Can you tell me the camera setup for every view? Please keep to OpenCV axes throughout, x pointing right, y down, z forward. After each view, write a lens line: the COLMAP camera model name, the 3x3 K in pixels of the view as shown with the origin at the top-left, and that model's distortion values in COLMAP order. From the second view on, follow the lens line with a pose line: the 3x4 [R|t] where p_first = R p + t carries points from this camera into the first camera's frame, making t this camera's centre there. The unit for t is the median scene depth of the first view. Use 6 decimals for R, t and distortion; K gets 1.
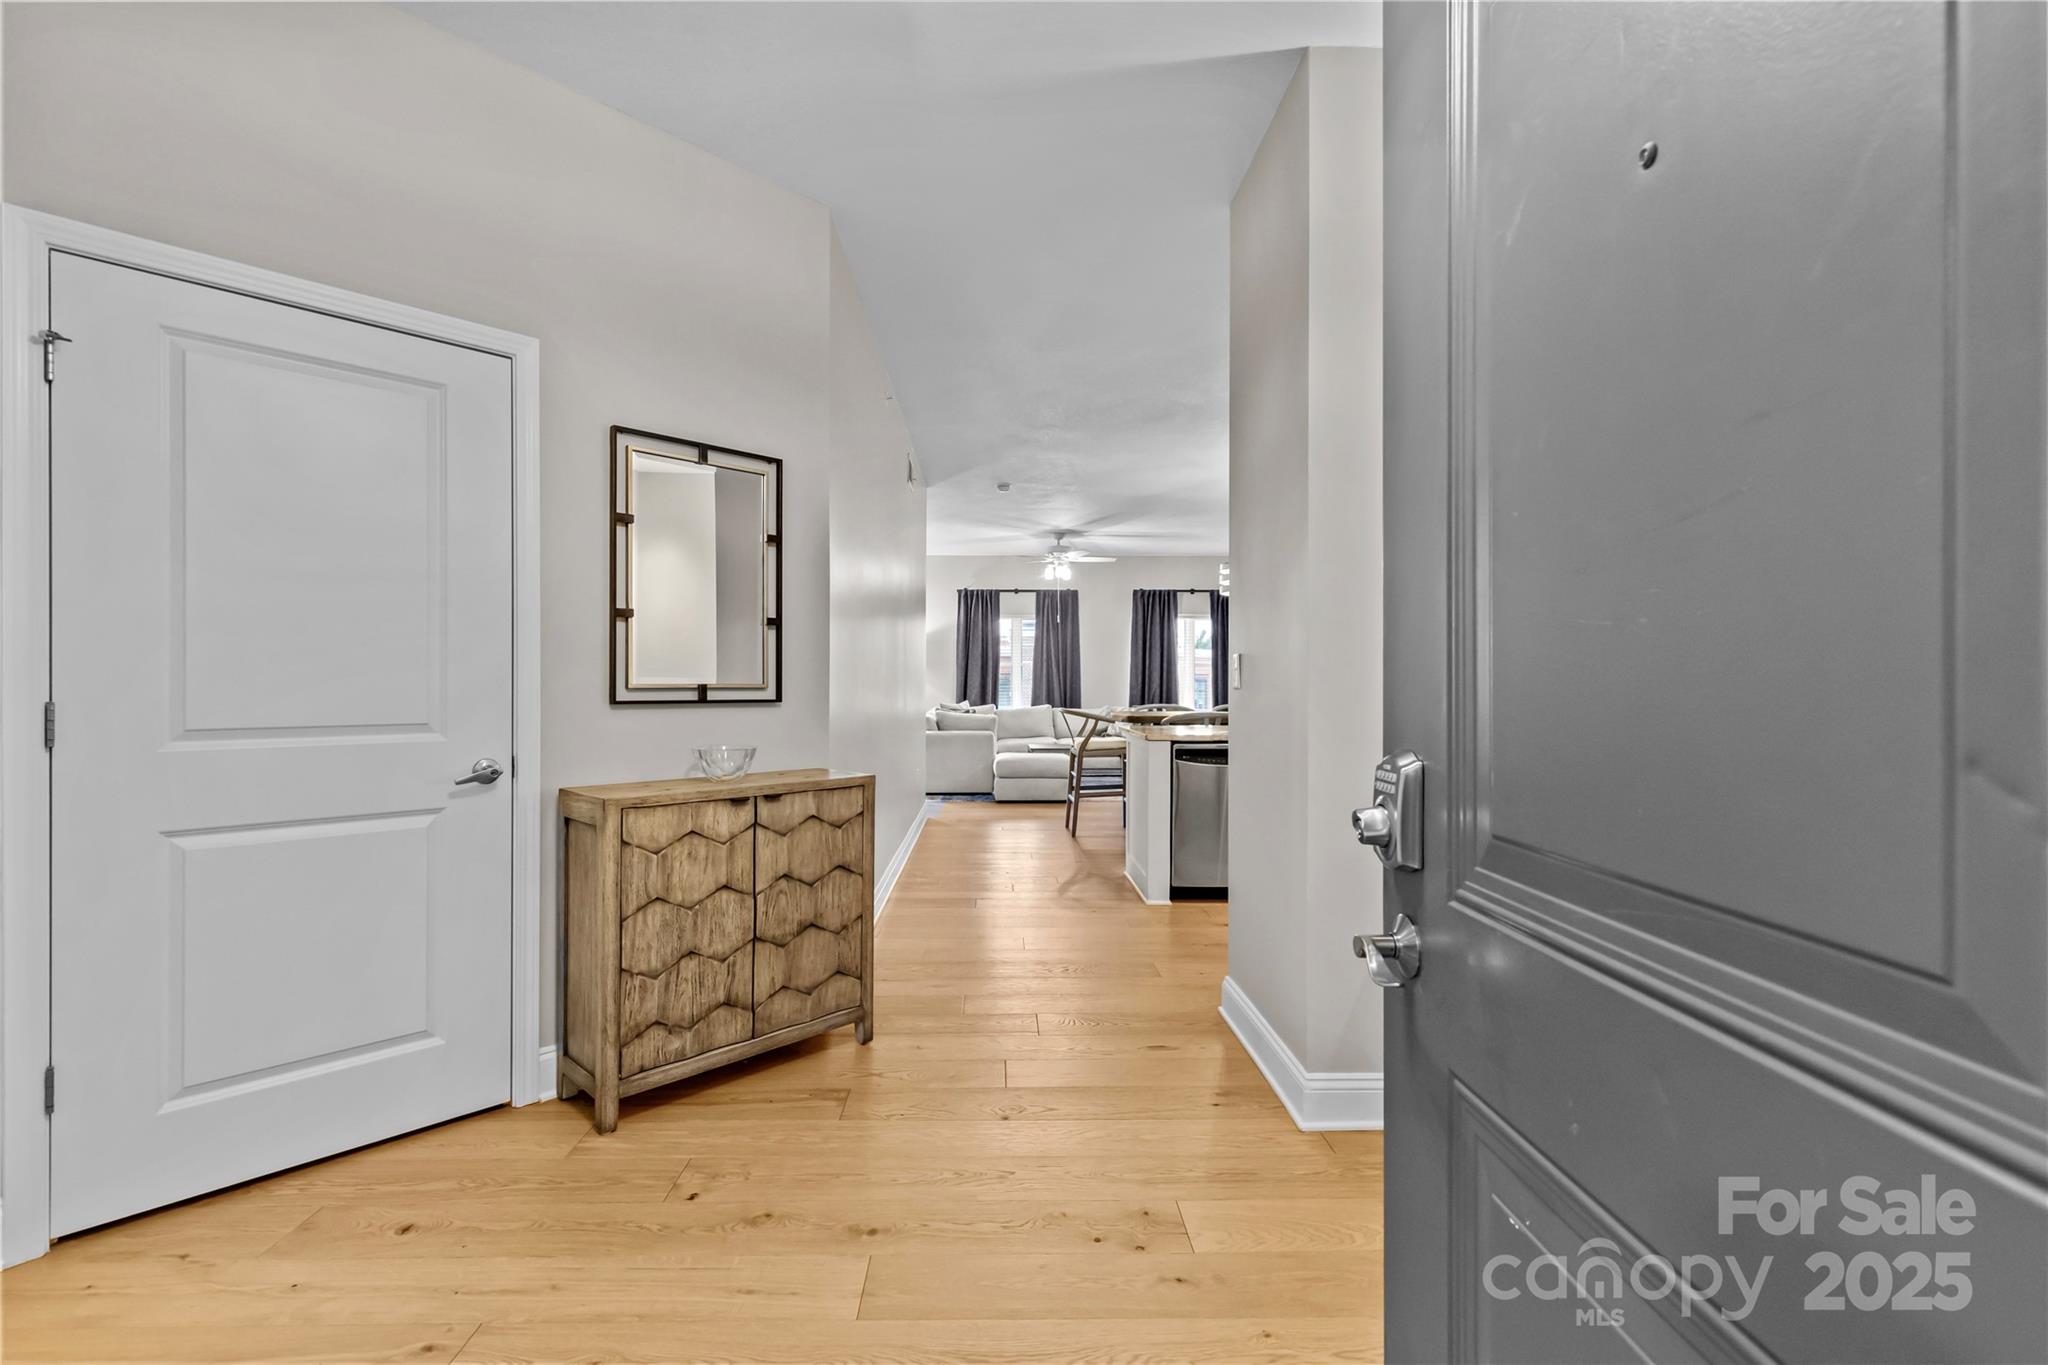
lens RADIAL K [[921.1, 0, 1013.7], [0, 921.1, 684.1], [0, 0, 1]] dist [0.003987, 0.000379]
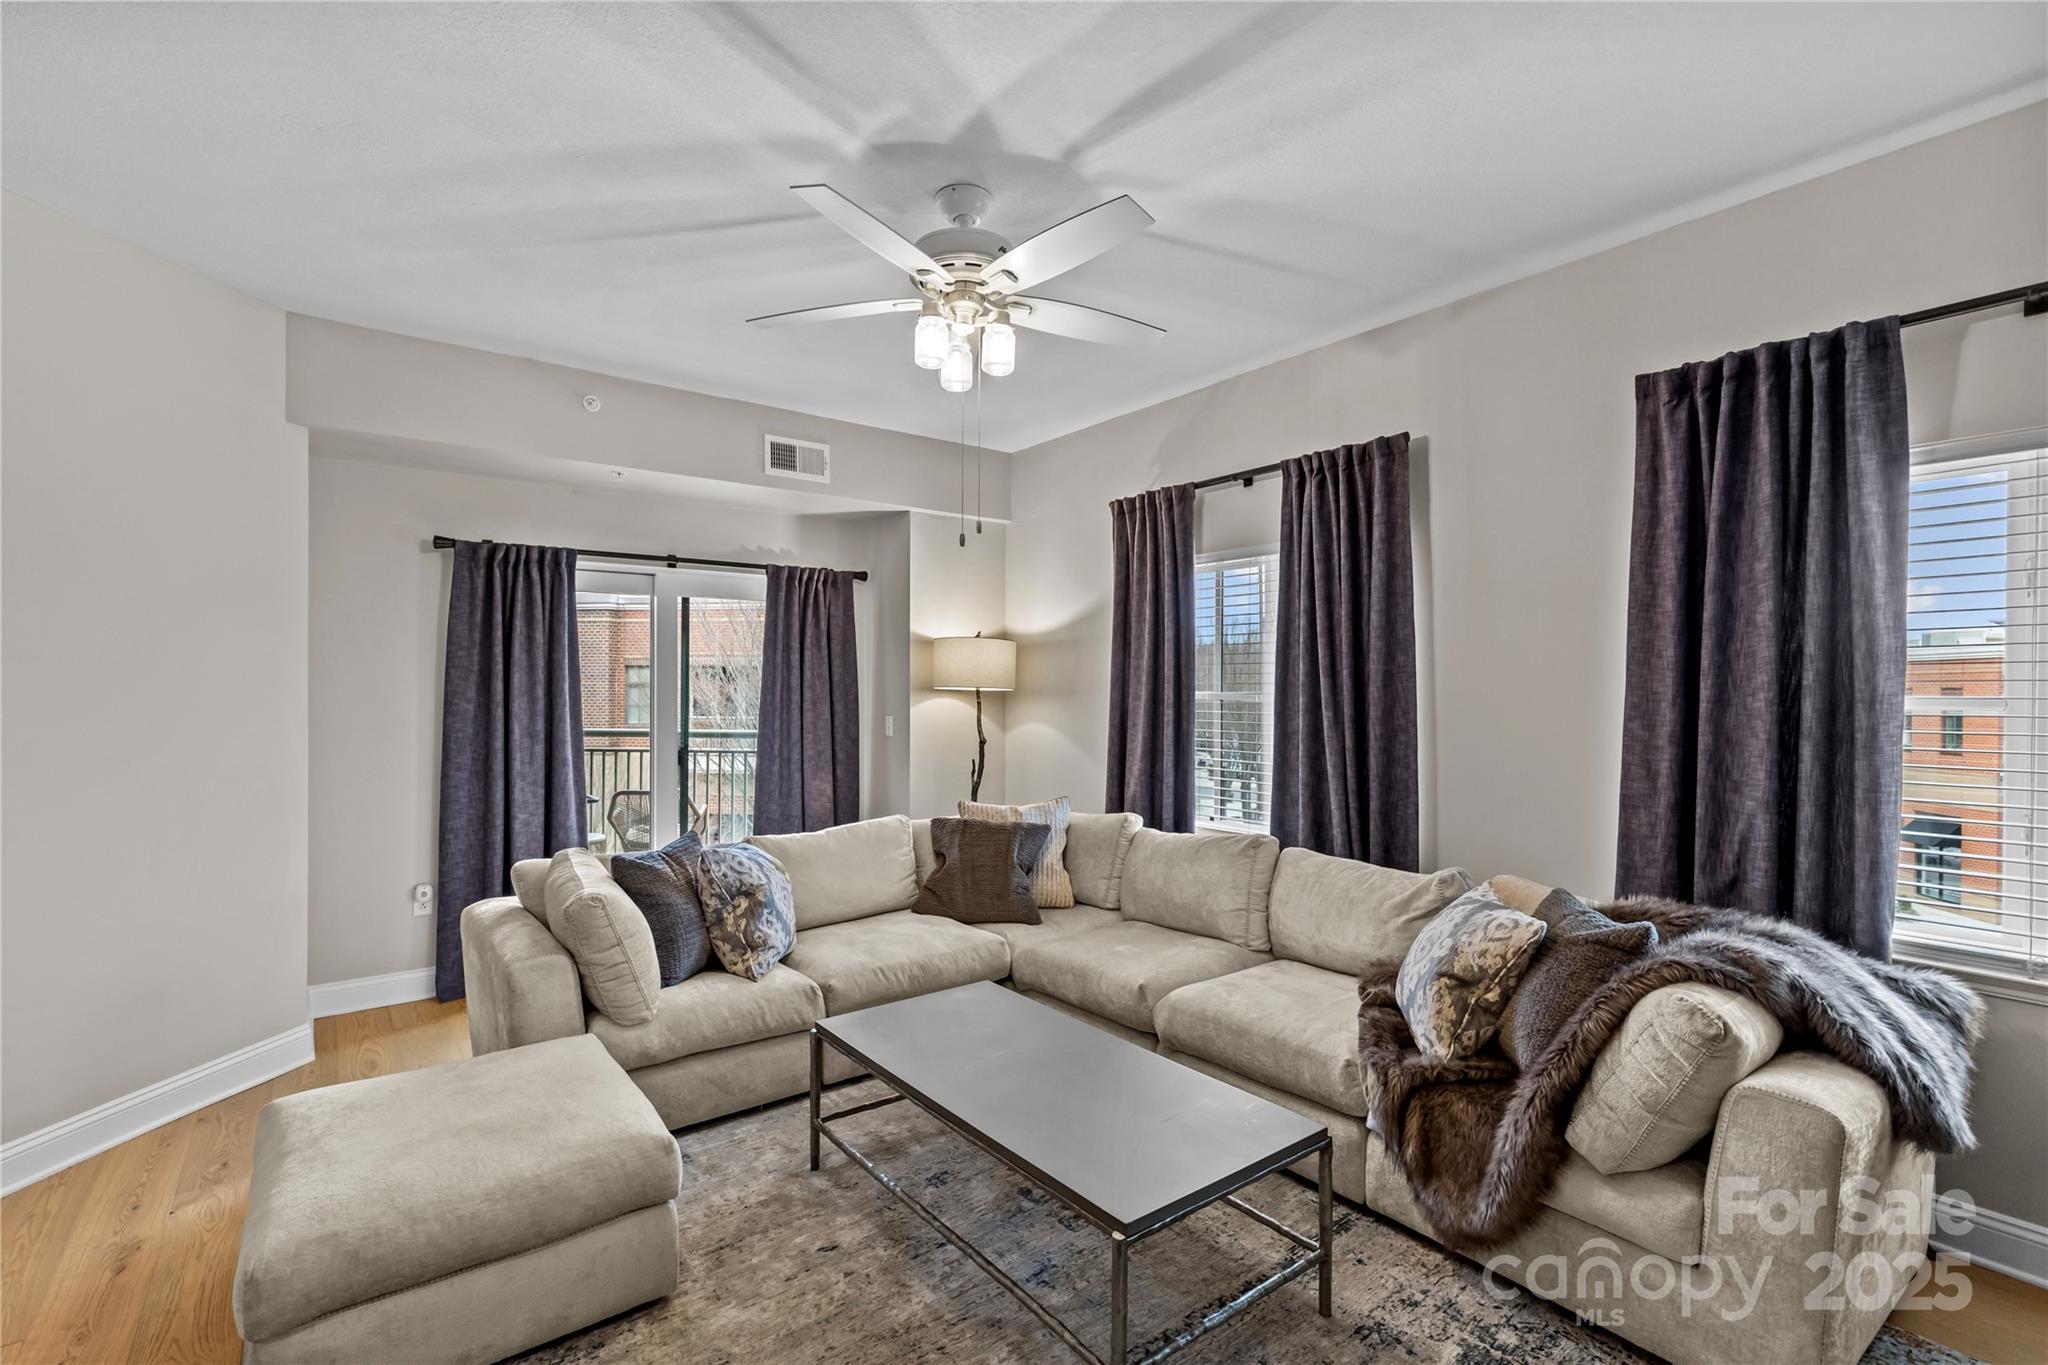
lens RADIAL K [[921.1, 0, 1015.7], [0, 921.1, 691.7], [0, 0, 1]] dist [0.003987, 0.000379]
pose [[0.594200, 0.004411, -0.804305, 0.961770], [-0.000233, 0.999986, 0.005313, -0.107669], [0.804317, -0.002970, 0.594193, 3.158623]]
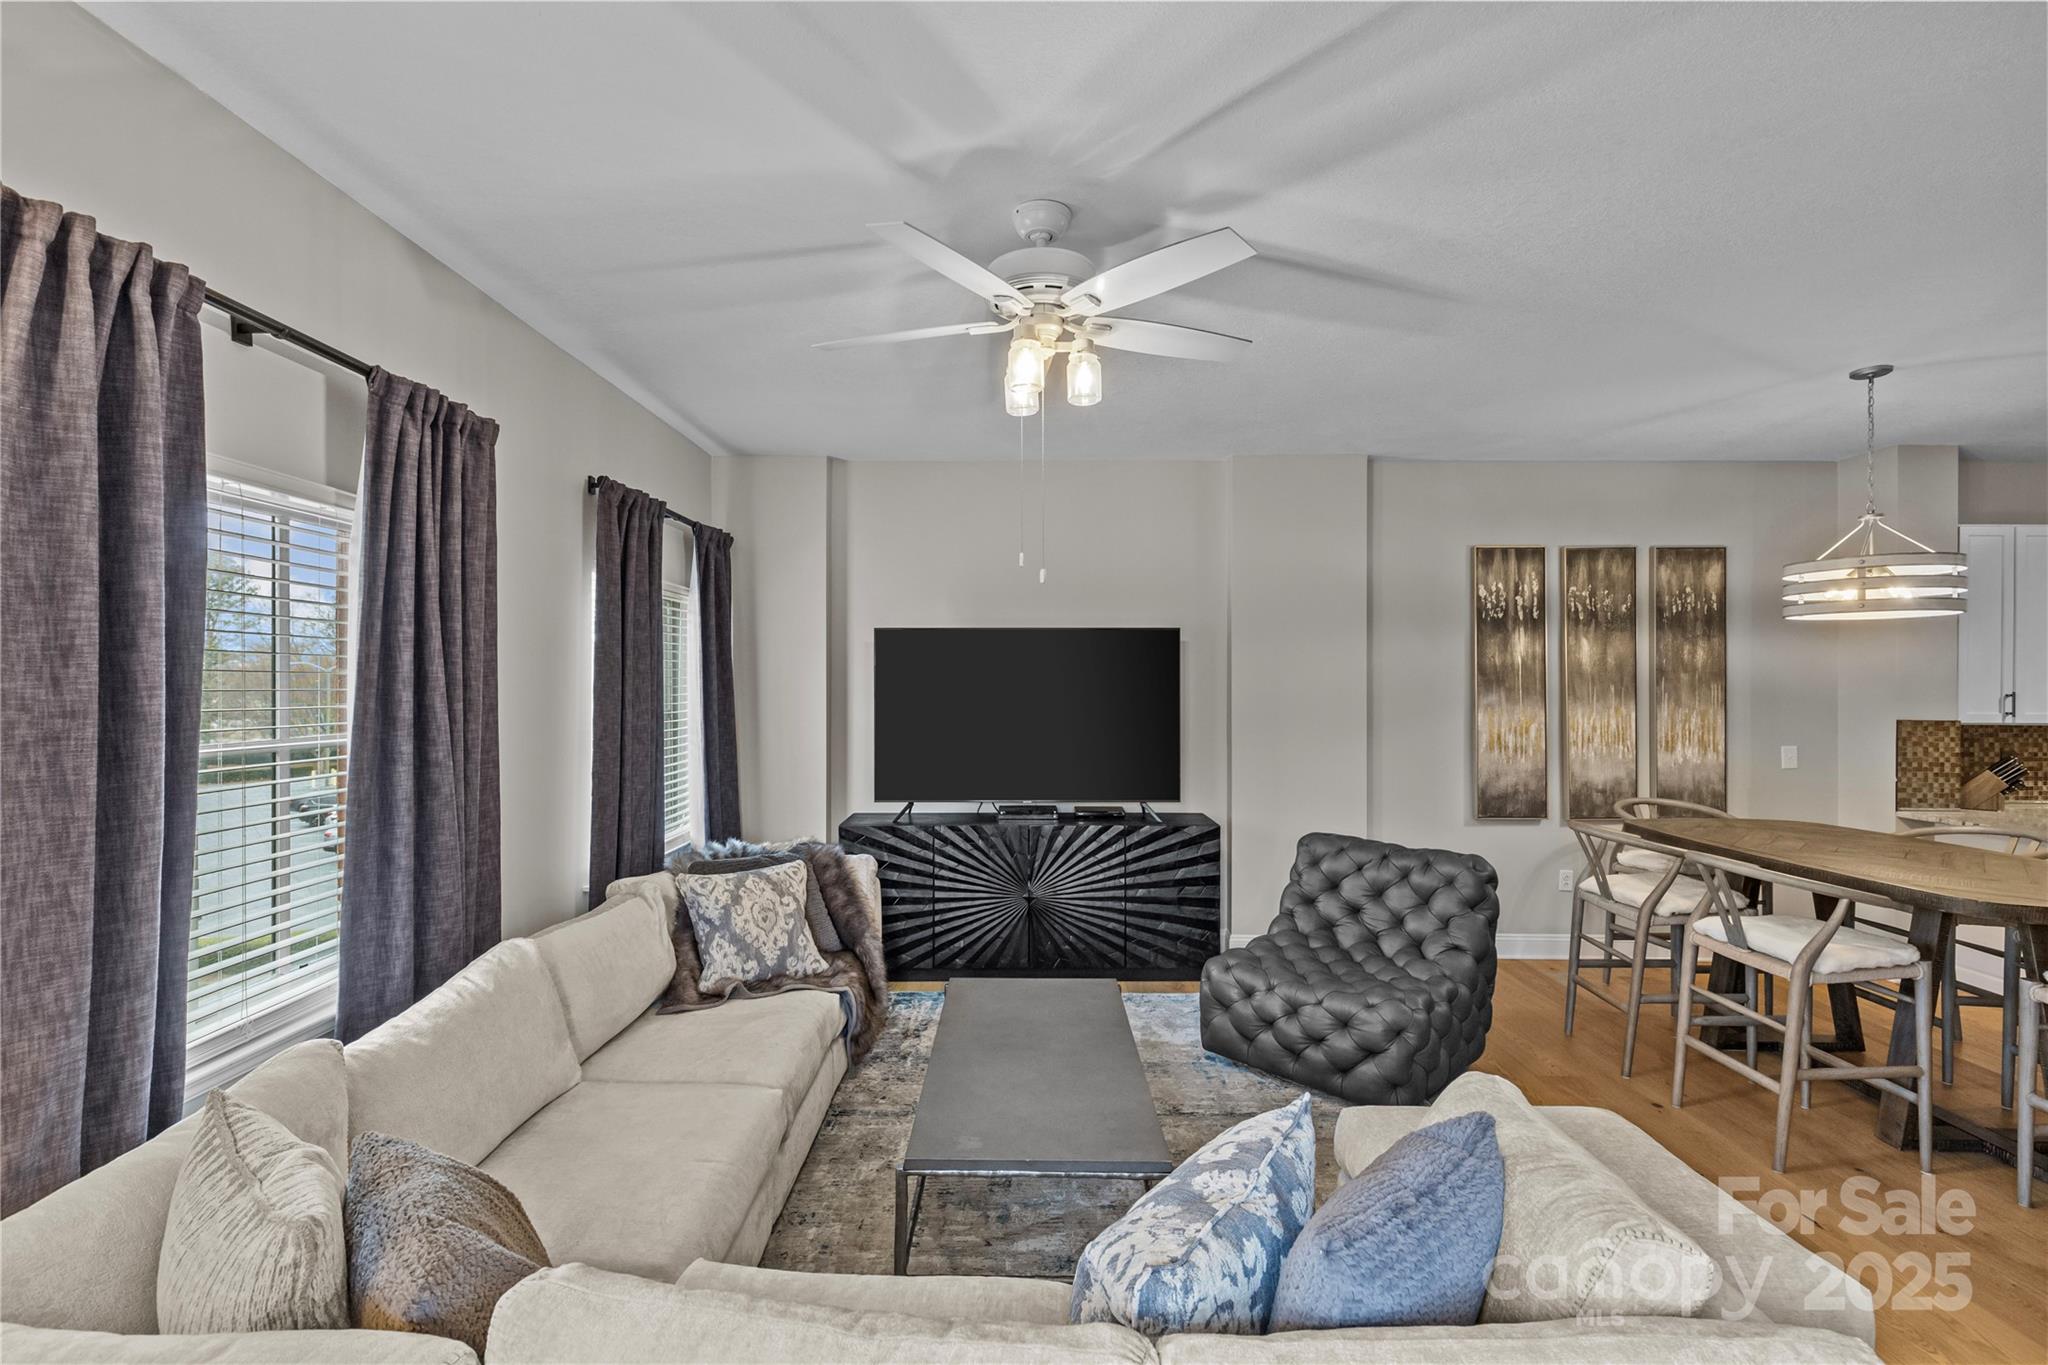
lens RADIAL K [[921.1, 0, 1011.7], [0, 921.1, 685.6], [0, 0, 1]] dist [0.003987, 0.000379]
pose [[0.029364, -0.005488, 0.999554, -0.709789], [0.000146, 0.999985, 0.005486, -0.153904], [-0.999569, -0.000015, 0.029365, 3.674857]]
